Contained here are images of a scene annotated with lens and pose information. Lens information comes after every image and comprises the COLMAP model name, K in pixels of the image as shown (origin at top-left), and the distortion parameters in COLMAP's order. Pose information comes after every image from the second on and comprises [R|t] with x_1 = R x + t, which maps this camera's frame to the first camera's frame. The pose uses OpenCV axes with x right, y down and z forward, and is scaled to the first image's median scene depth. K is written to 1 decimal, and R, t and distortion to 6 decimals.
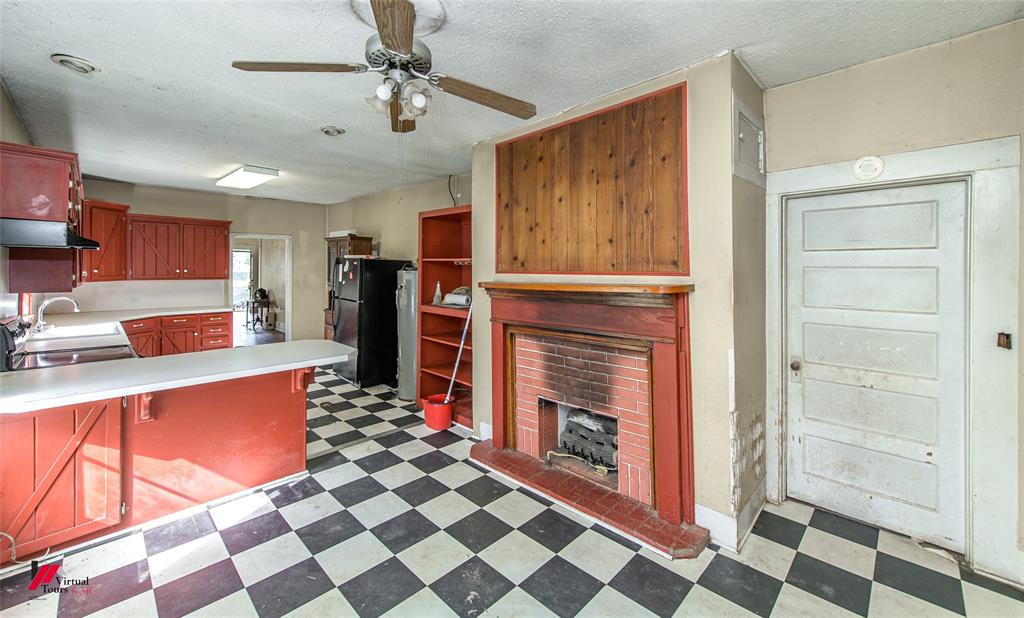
lens RADIAL K [[415.6, 0, 512.3], [0, 415.6, 269.9], [0, 0, 1]] dist [0.016526, -0.000149]
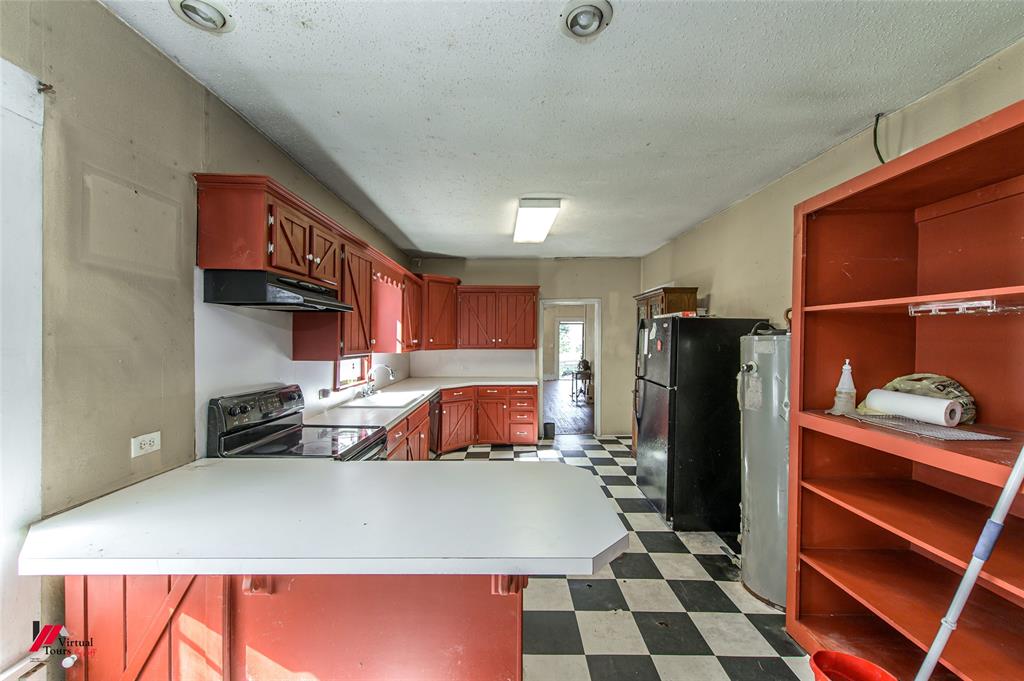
lens RADIAL K [[411.3, 0, 507.1], [0, 411.3, 348.0], [0, 0, 1]] dist [0.001361, -0.002817]
pose [[0.710325, 0.008657, -0.703821, -0.114865], [0.001588, 0.999902, 0.013901, 0.008835], [0.703872, -0.010992, 0.710241, 0.404280]]
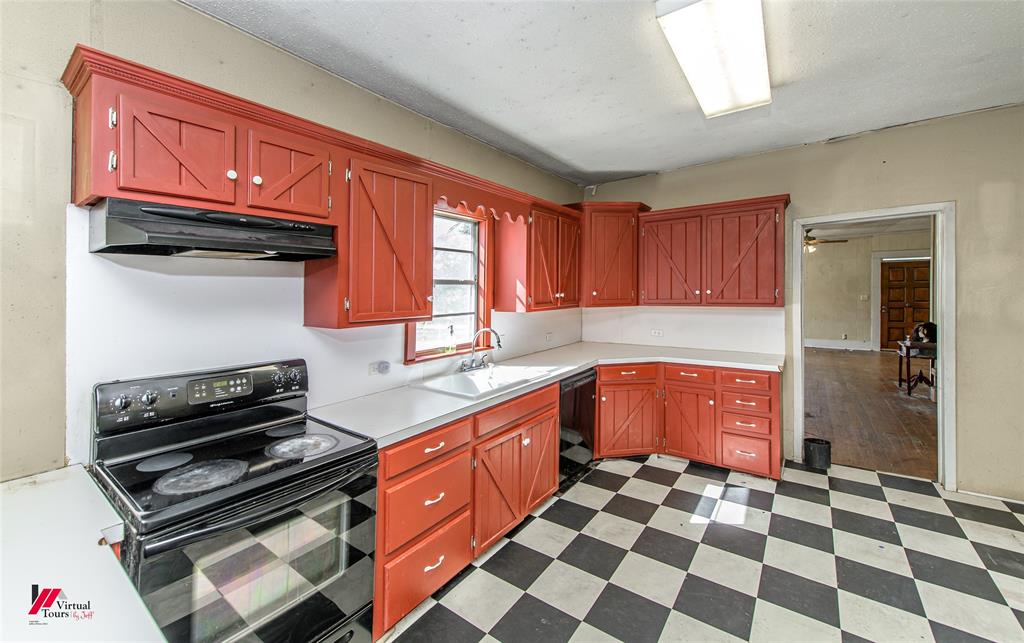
lens RADIAL K [[407.3, 0, 494.0], [0, 407.3, 295.2], [0, 0, 1]] dist [0.005993, -0.000069]
pose [[0.123686, 0.001102, -0.992321, -0.284824], [0.012170, 0.999922, 0.002627, 0.002549], [0.992247, -0.012401, 0.123663, 0.754414]]
